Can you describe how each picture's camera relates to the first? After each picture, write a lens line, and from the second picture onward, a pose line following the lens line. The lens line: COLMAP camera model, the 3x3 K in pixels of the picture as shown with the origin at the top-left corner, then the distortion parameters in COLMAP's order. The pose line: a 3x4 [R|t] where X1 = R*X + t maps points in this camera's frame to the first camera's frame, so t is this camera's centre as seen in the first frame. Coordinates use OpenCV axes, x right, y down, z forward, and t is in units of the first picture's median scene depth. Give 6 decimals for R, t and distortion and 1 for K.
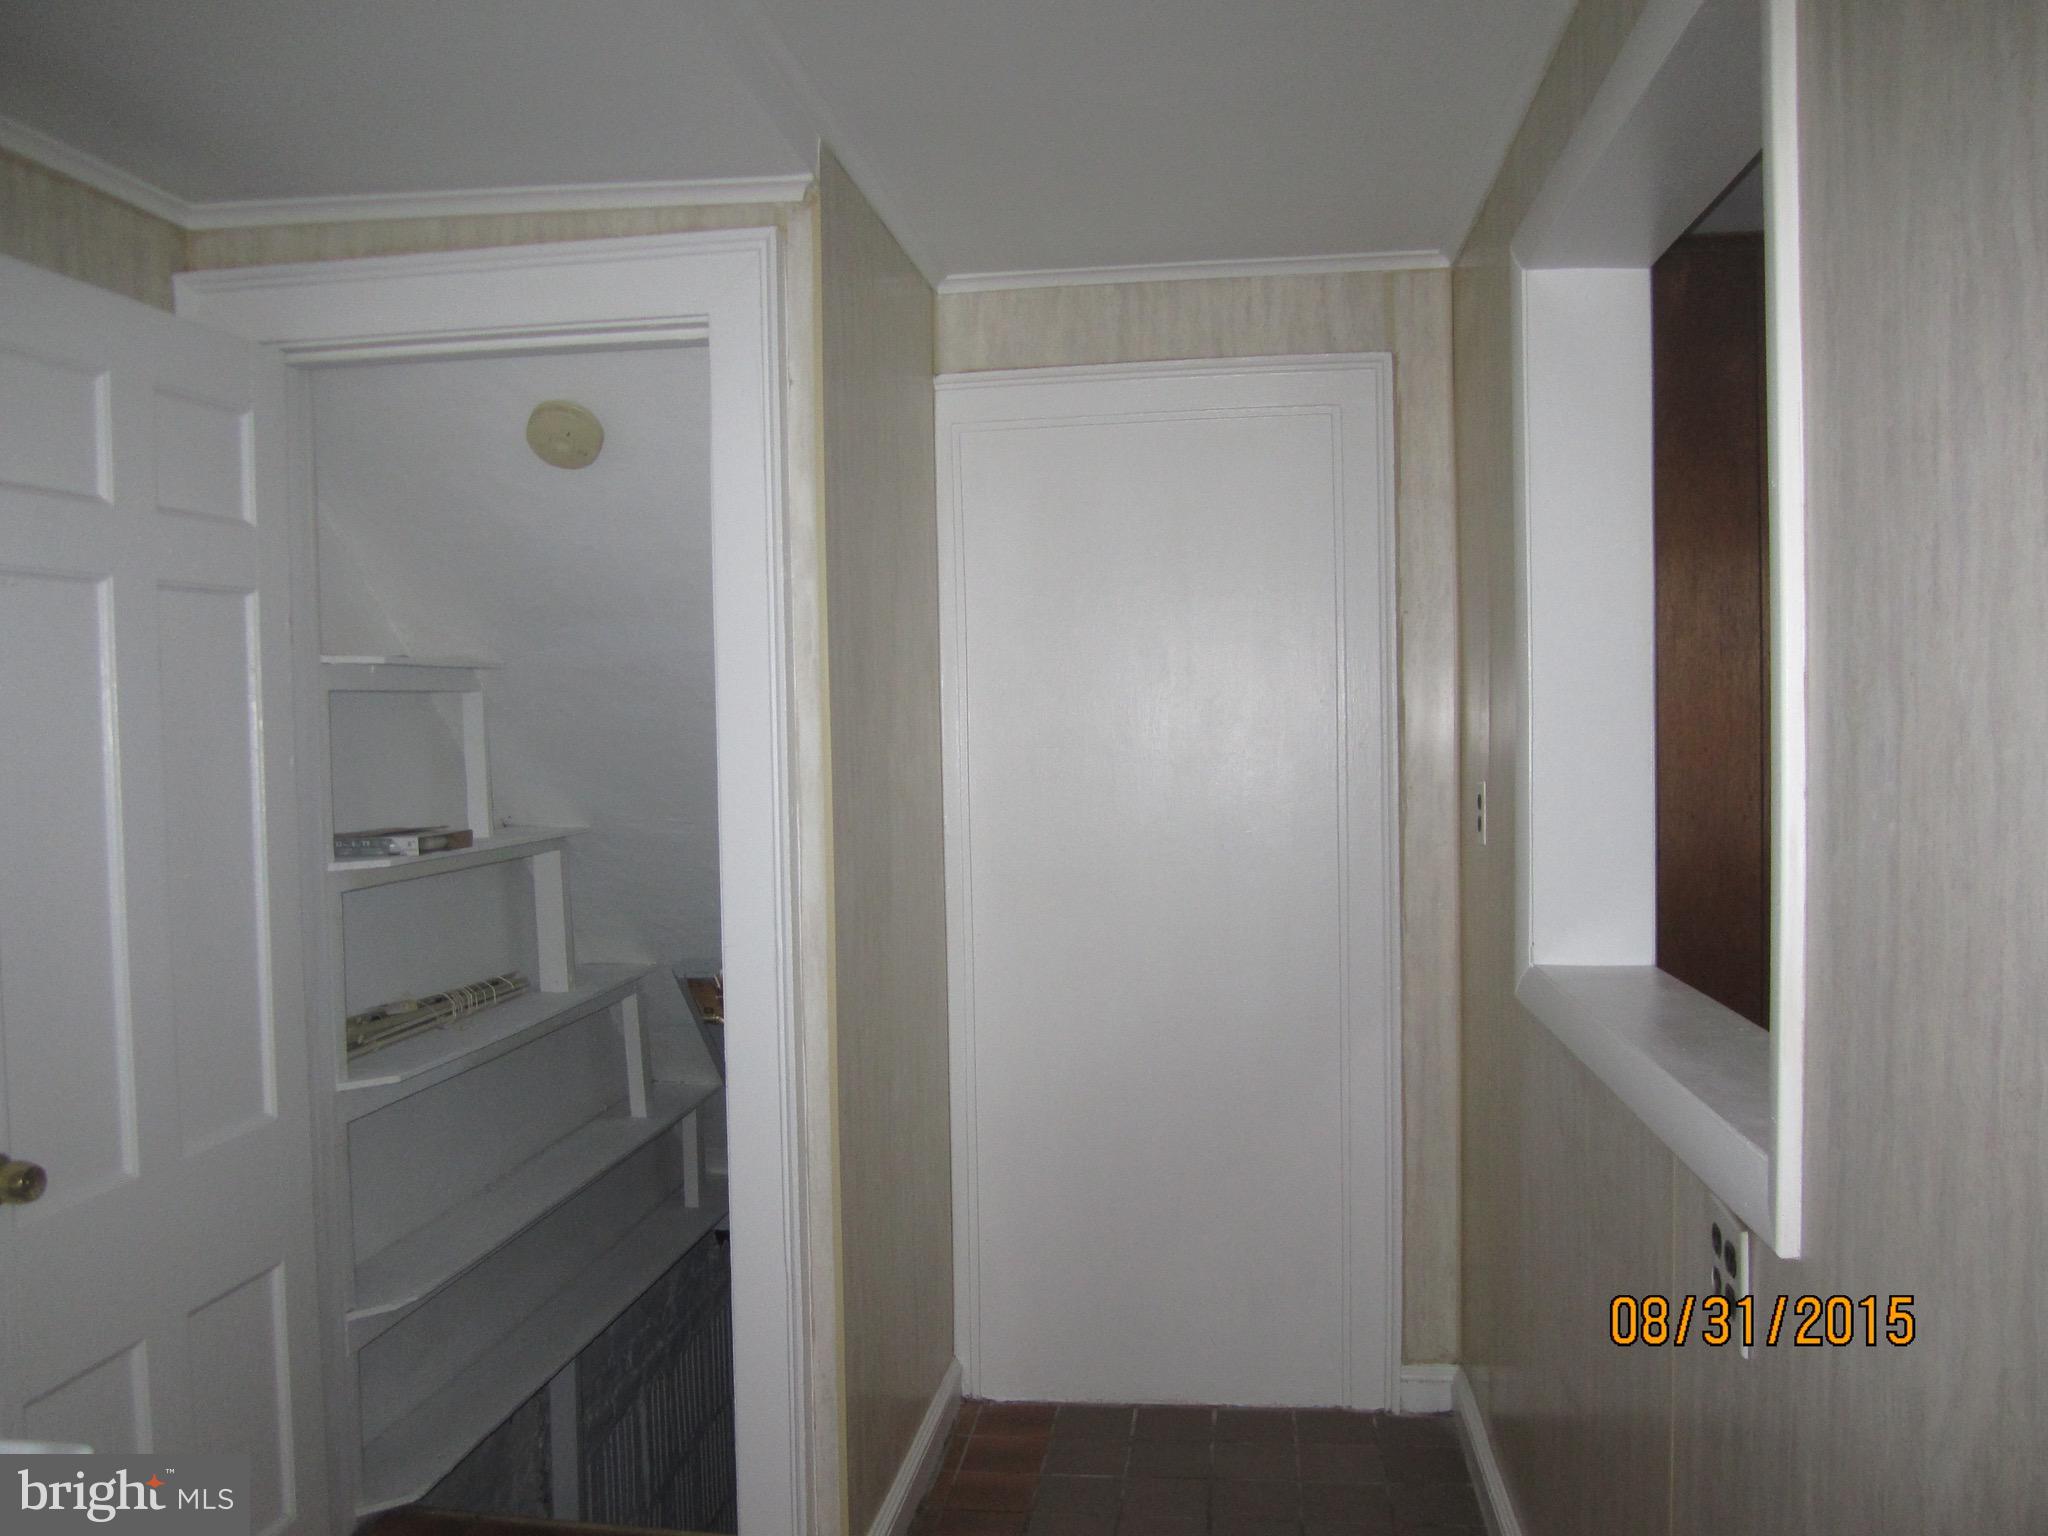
lens RADIAL K [[1876.5, 0, 1007.8], [0, 1876.5, 776.3], [0, 0, 1]] dist [-0.004391, 0.059644]
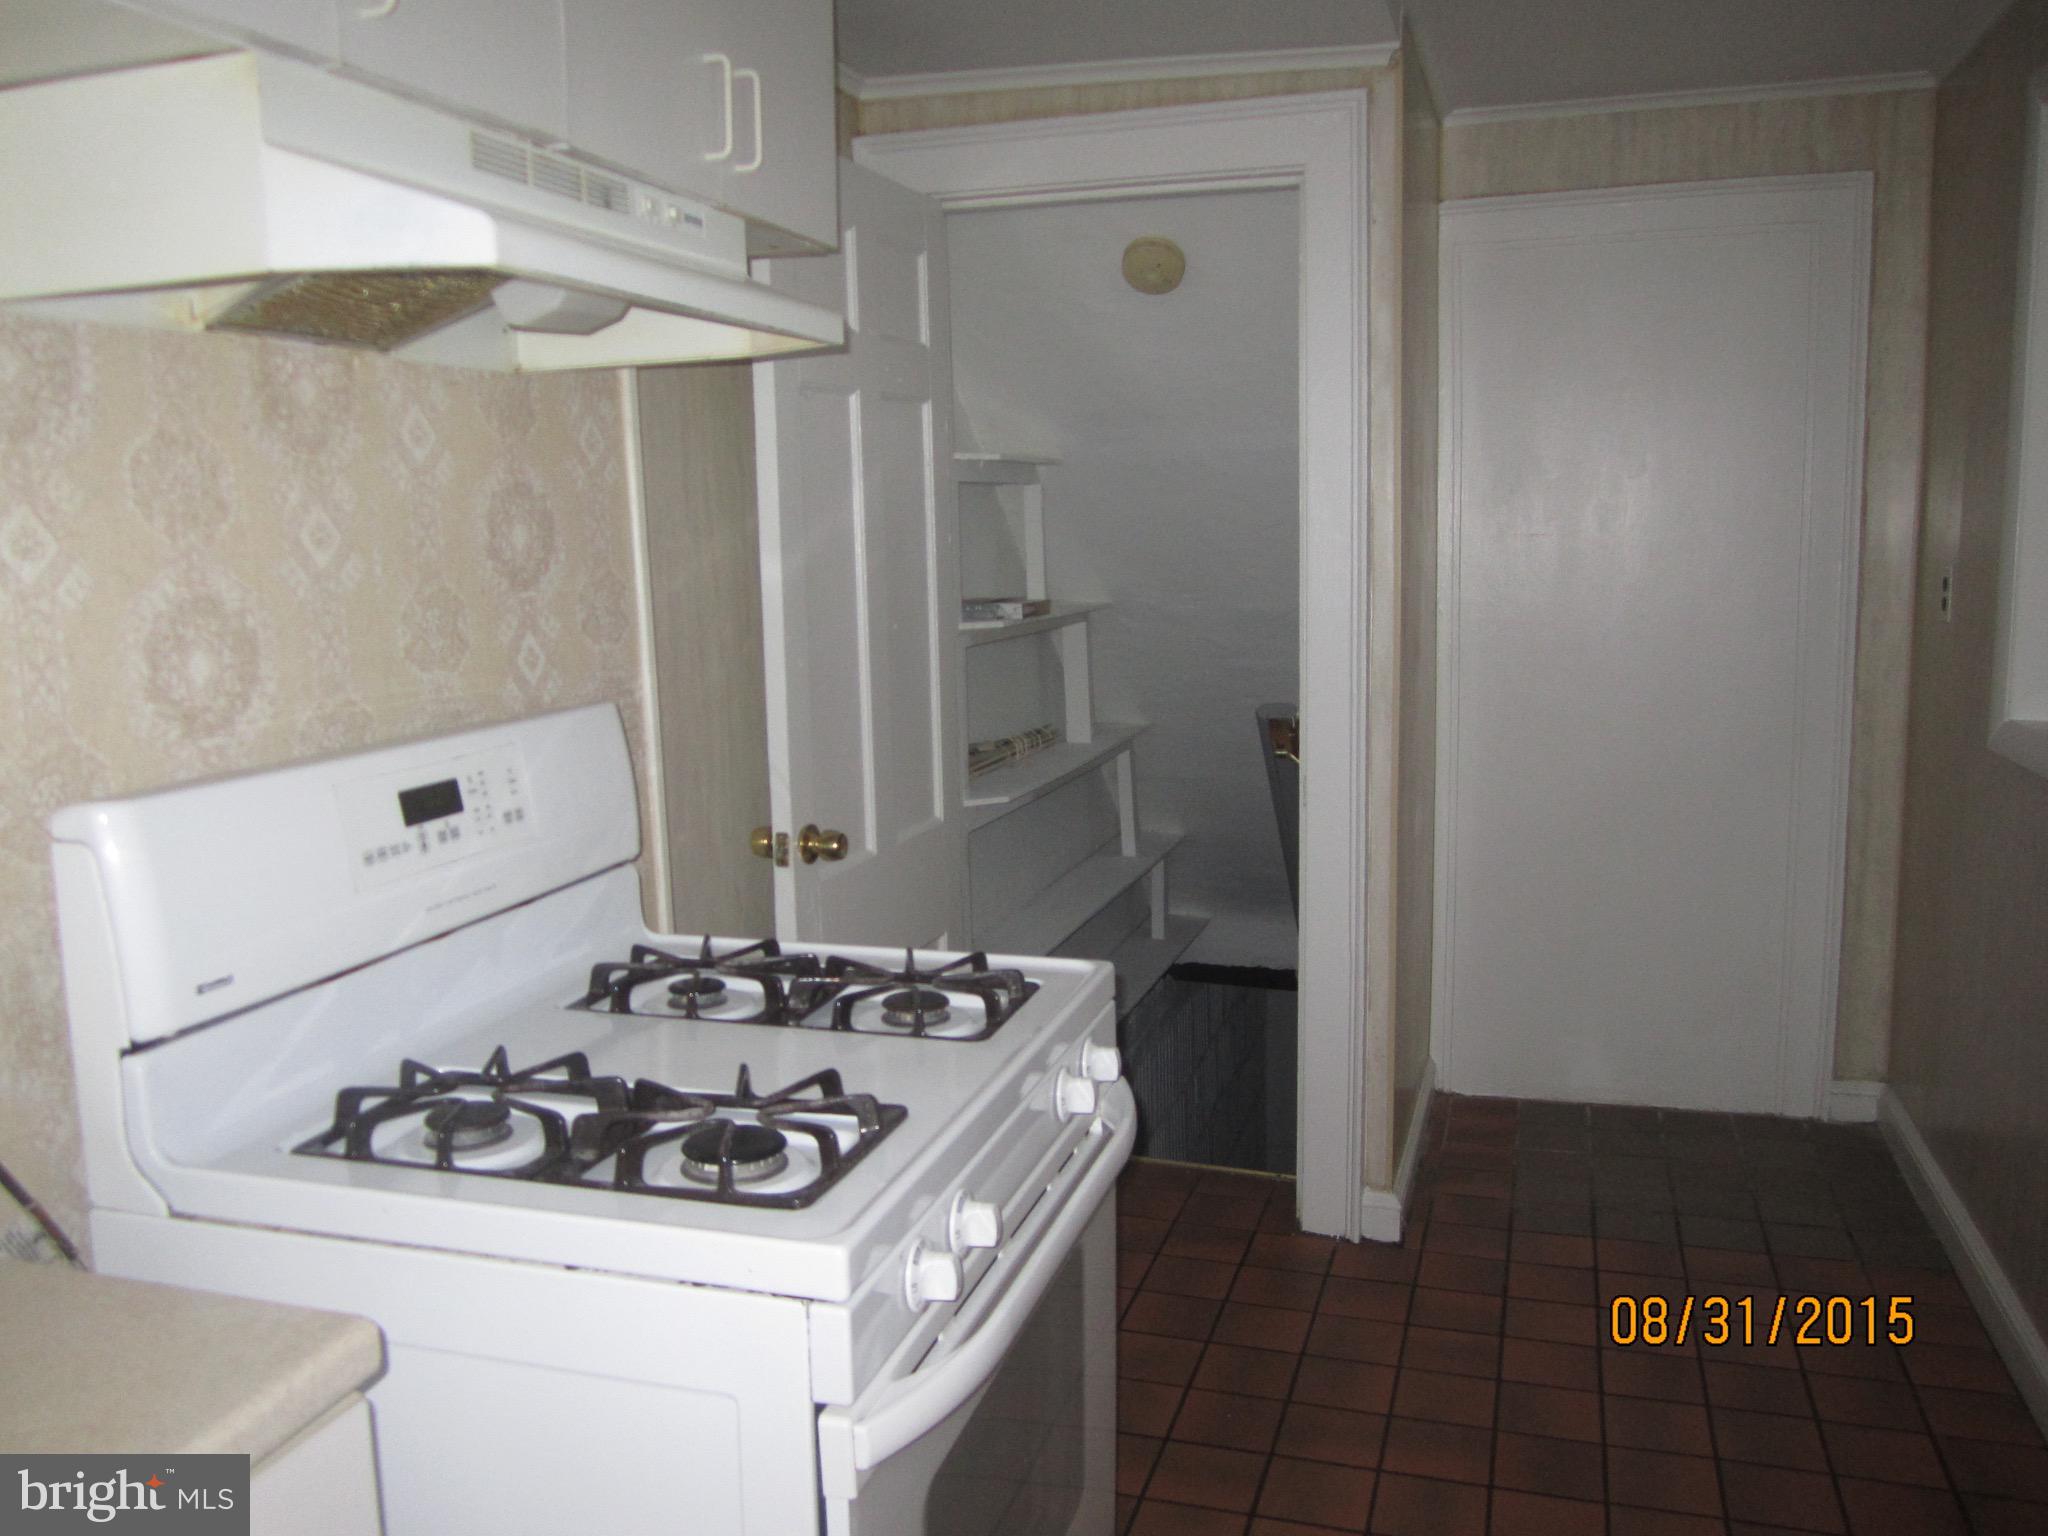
lens RADIAL K [[1876.5, 0, 1029.5], [0, 1876.5, 761.2], [0, 0, 1]] dist [-0.004391, 0.059644]
pose [[0.988893, 0.024690, -0.146563, -0.128177], [-0.010272, 0.995101, 0.098327, 0.014280], [0.148272, -0.095729, 0.984302, -0.209754]]
